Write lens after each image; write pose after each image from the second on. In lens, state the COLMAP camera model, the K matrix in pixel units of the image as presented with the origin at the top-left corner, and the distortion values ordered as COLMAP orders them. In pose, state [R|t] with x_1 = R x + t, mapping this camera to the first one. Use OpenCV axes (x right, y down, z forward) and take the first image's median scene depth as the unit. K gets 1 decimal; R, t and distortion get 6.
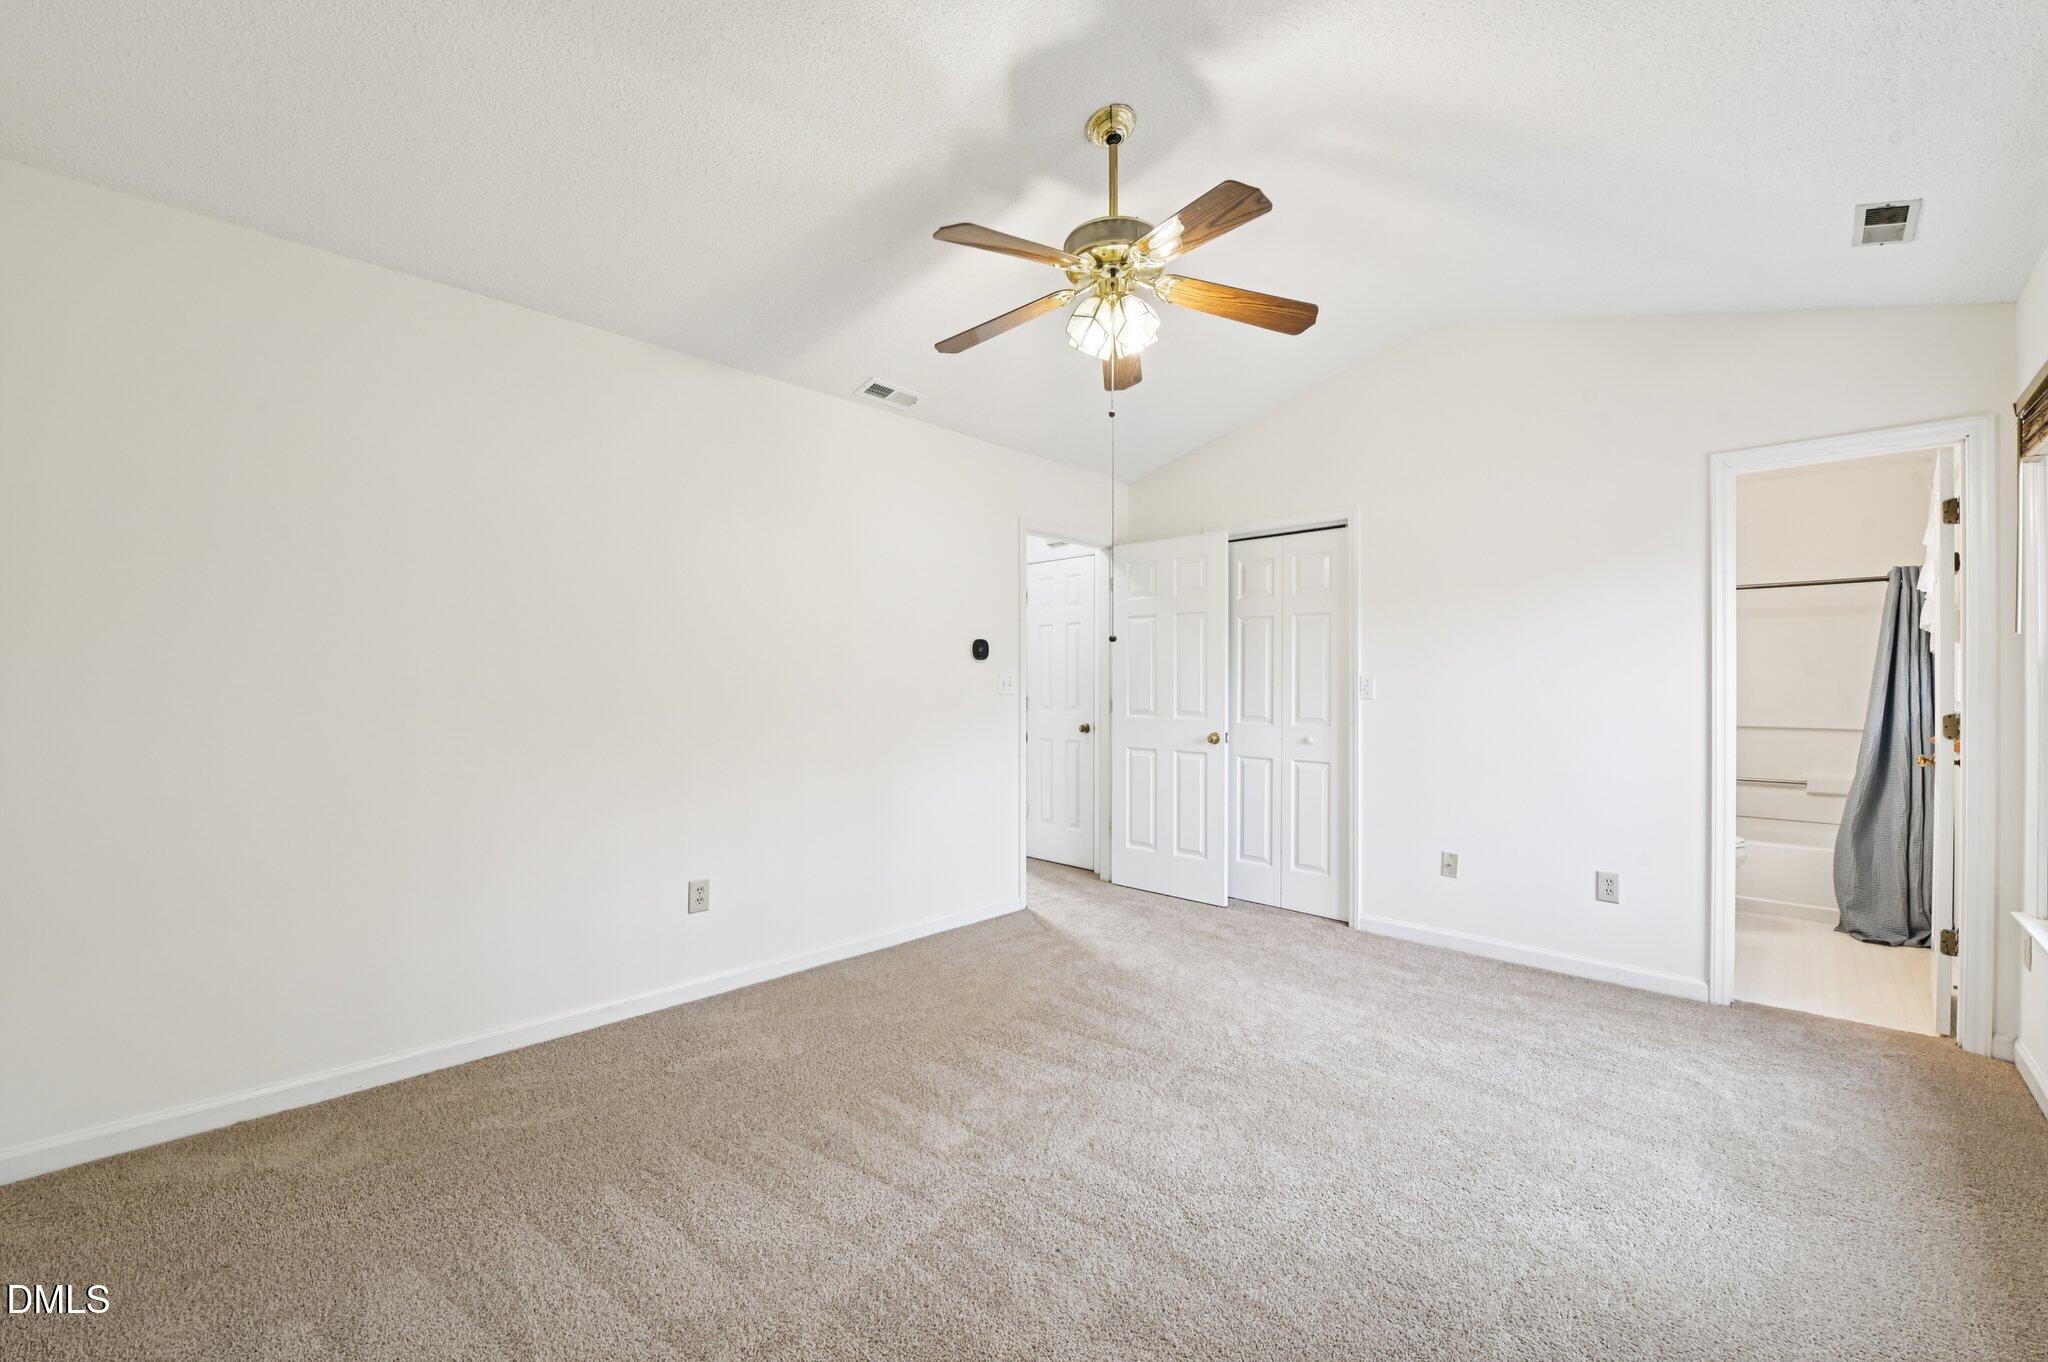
lens RADIAL K [[822.2, 0, 1024.0], [0, 822.2, 681.0], [0, 0, 1]] dist [-0.000387, -0.004089]
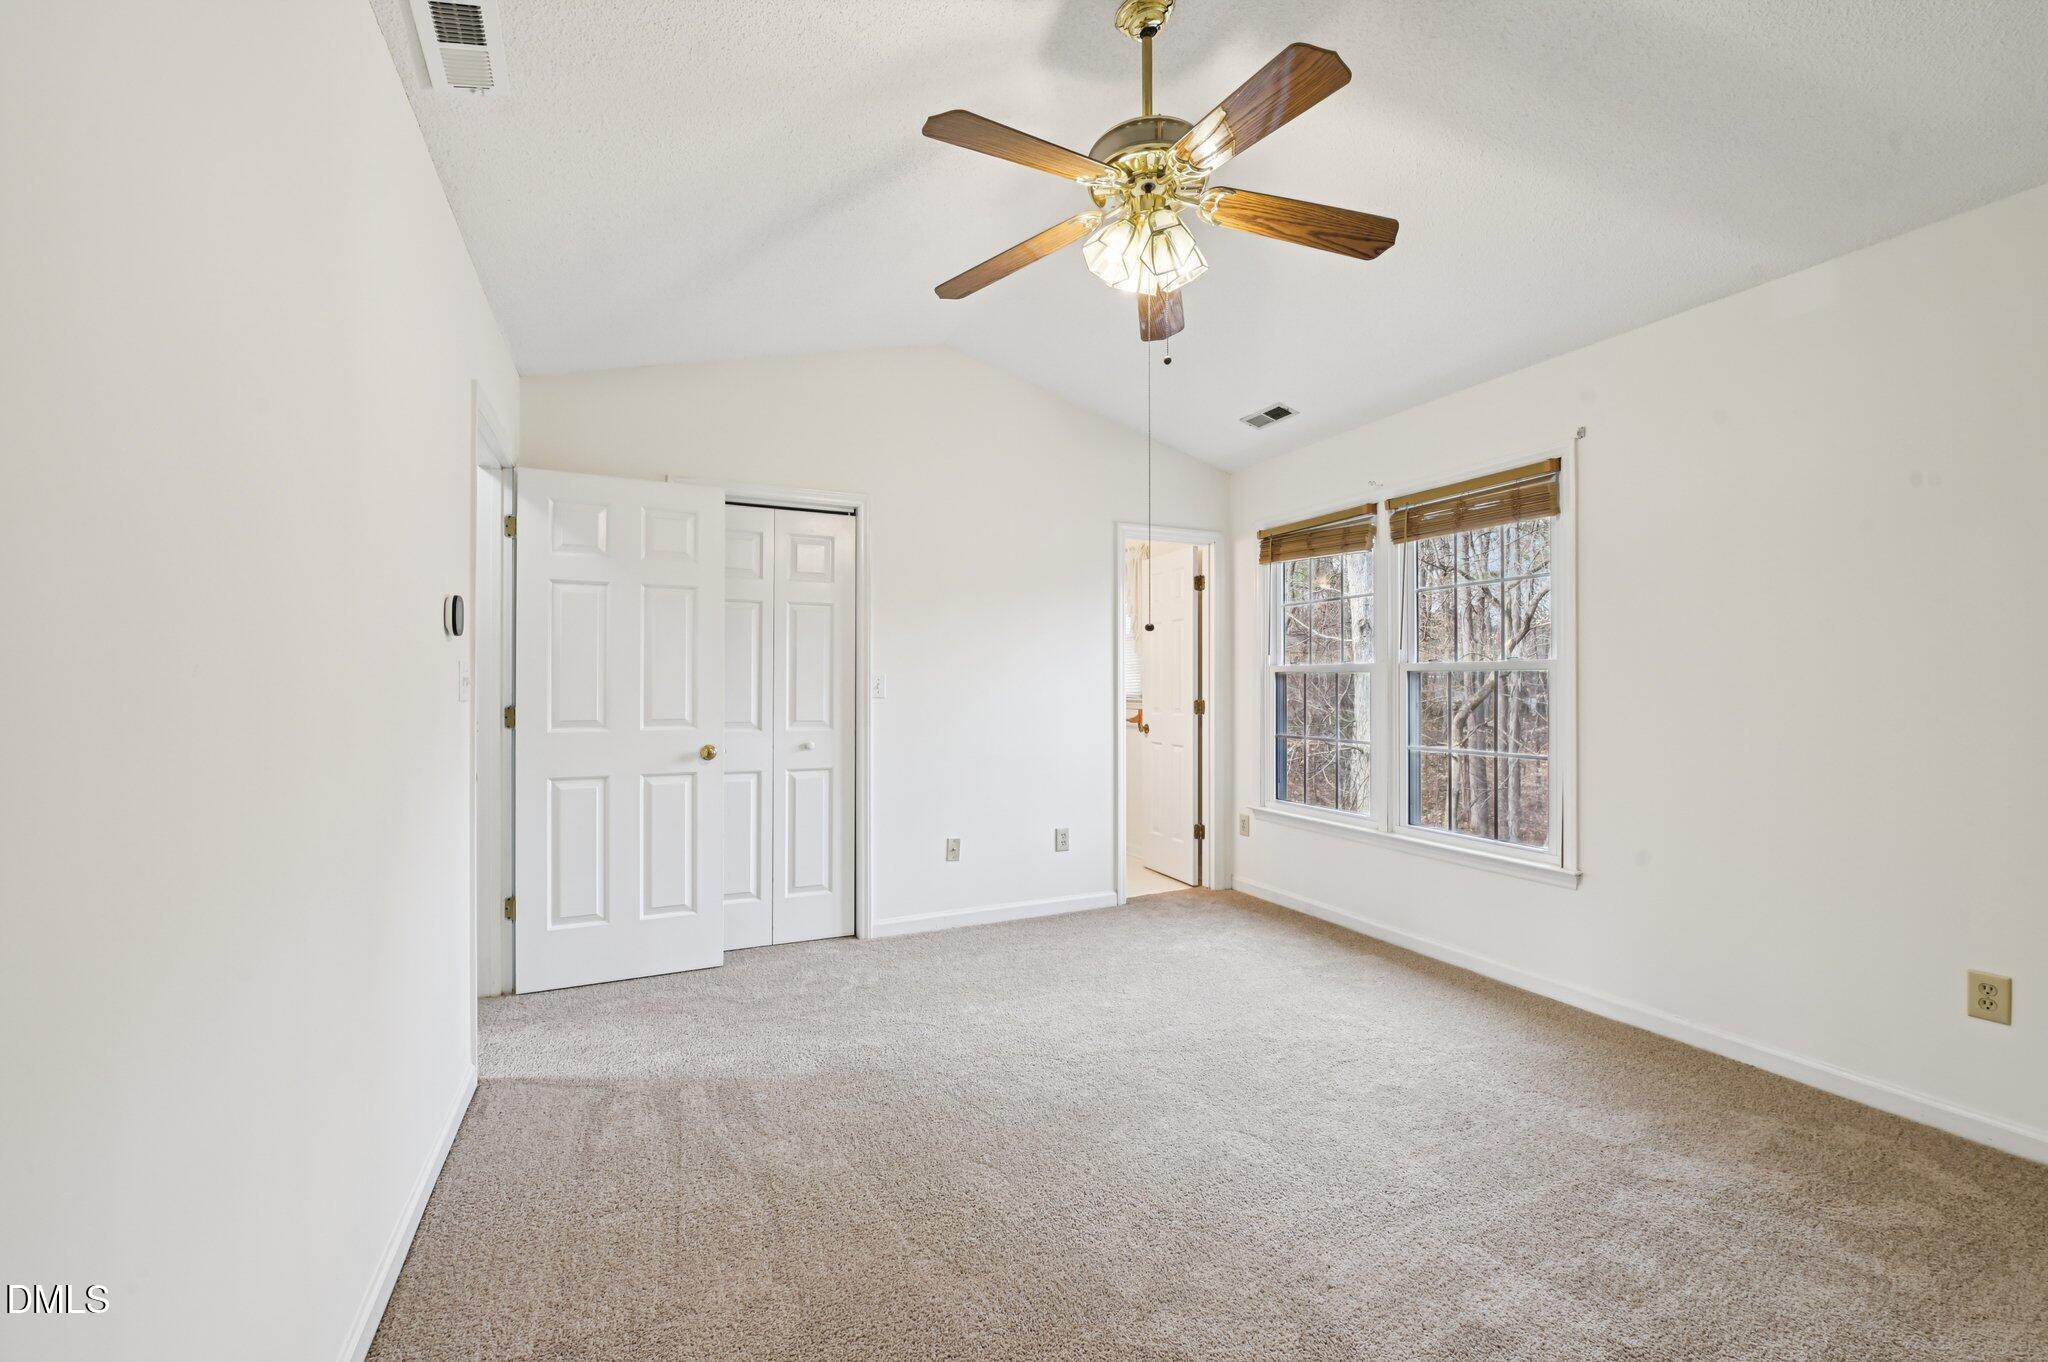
lens RADIAL K [[822.2, 0, 1024.0], [0, 822.2, 681.0], [0, 0, 1]] dist [-0.000387, -0.004089]
pose [[0.347666, 0.002428, 0.937615, -0.720647], [-0.003037, 0.999994, -0.001464, 0.004583], [-0.937614, -0.002339, 0.347671, 0.832567]]
